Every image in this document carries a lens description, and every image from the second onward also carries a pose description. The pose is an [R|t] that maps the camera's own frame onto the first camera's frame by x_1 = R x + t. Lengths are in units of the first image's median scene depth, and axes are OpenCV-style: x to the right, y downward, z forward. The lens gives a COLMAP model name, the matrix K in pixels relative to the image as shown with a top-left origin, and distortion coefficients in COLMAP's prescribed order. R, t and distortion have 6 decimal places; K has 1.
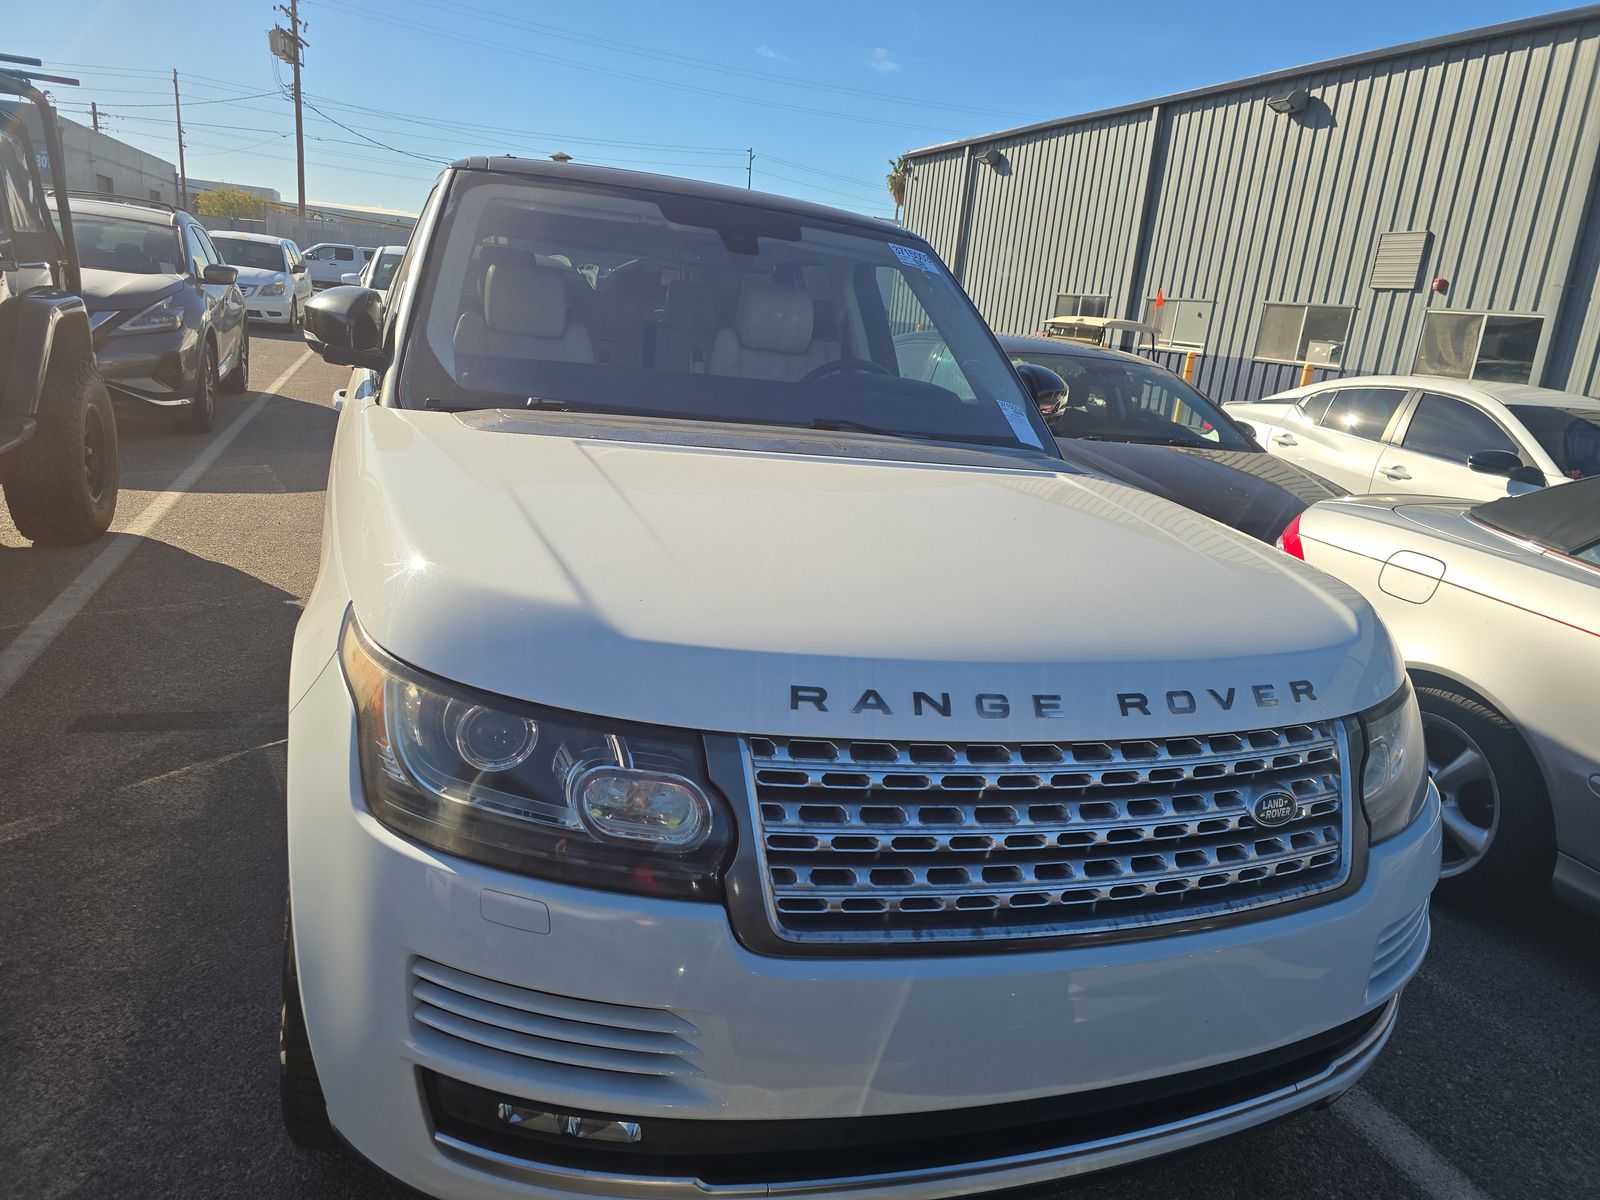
lens RADIAL K [[1081.5, 0, 799.5], [0, 1081.5, 592.4], [0, 0, 1]] dist [0.006589, -0.004390]
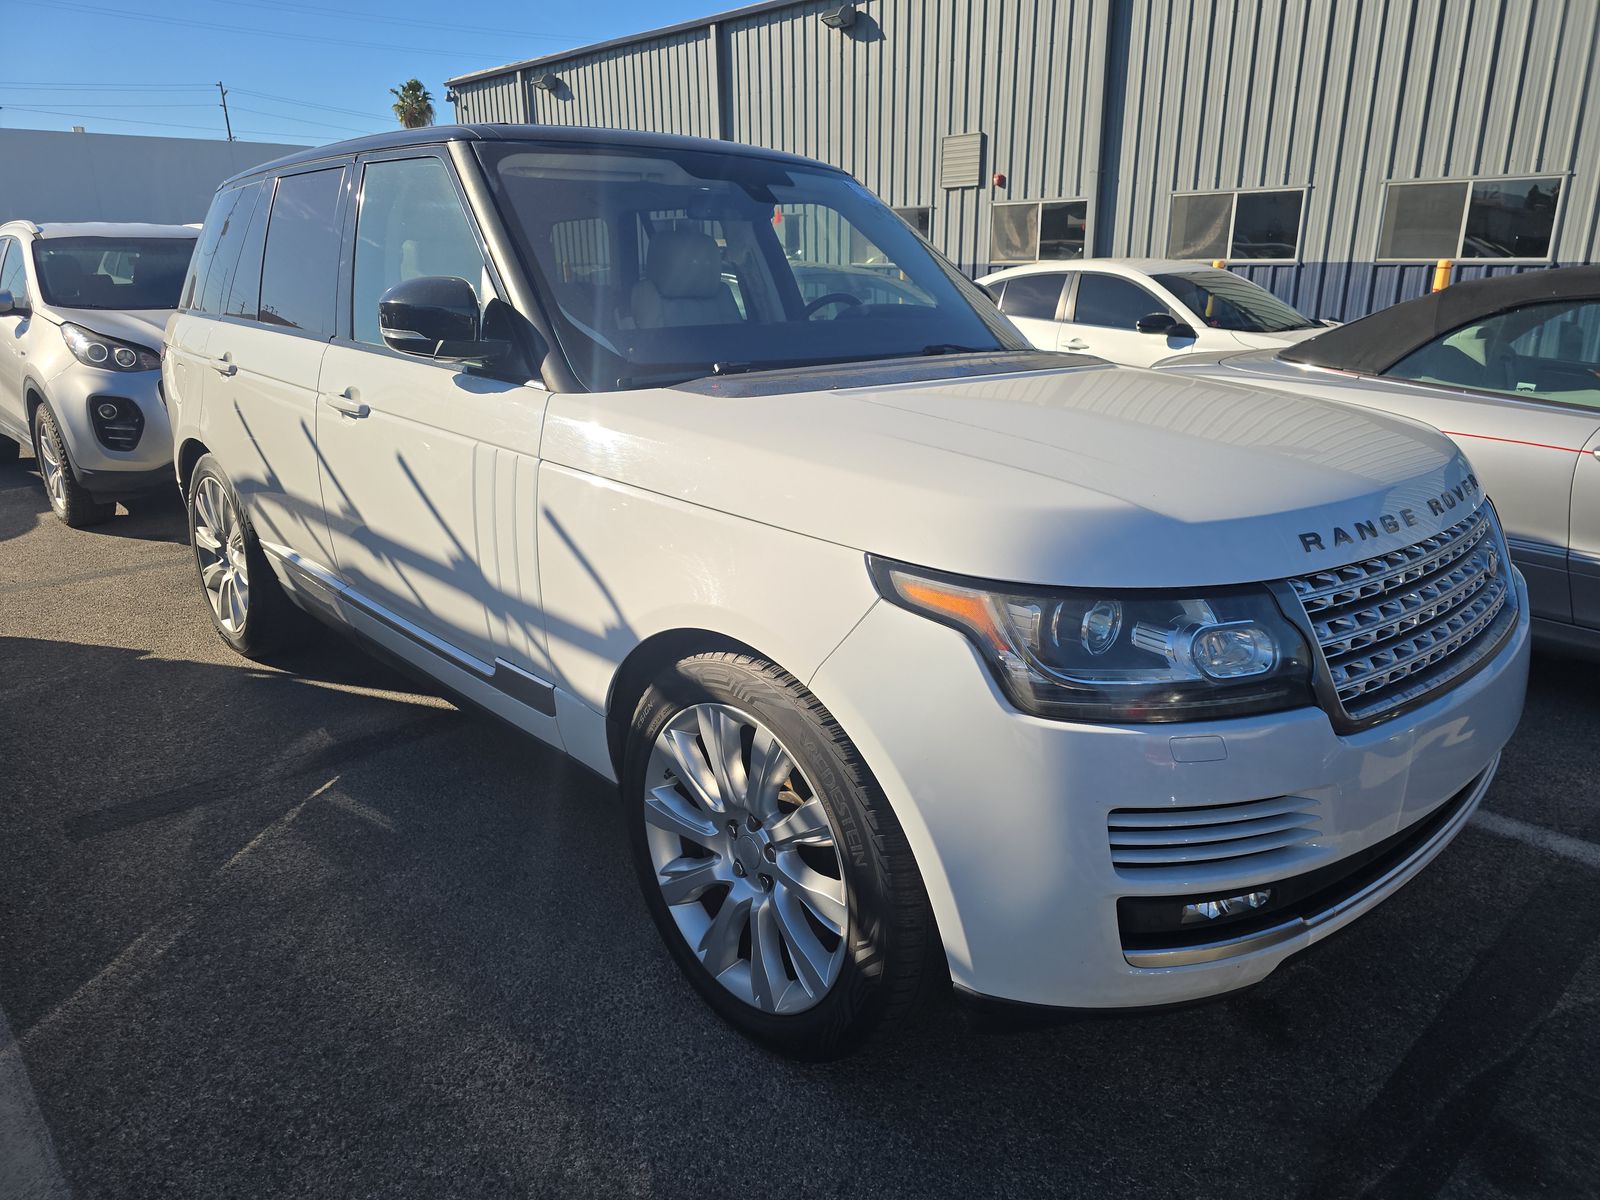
lens RADIAL K [[1081.5, 0, 797.4], [0, 1081.5, 607.1], [0, 0, 1]] dist [0.006589, -0.004390]
pose [[0.910395, -0.217875, 0.351726, -0.104015], [0.191434, 0.975463, 0.108744, -0.008787], [-0.366788, -0.031667, 0.929765, 0.000289]]
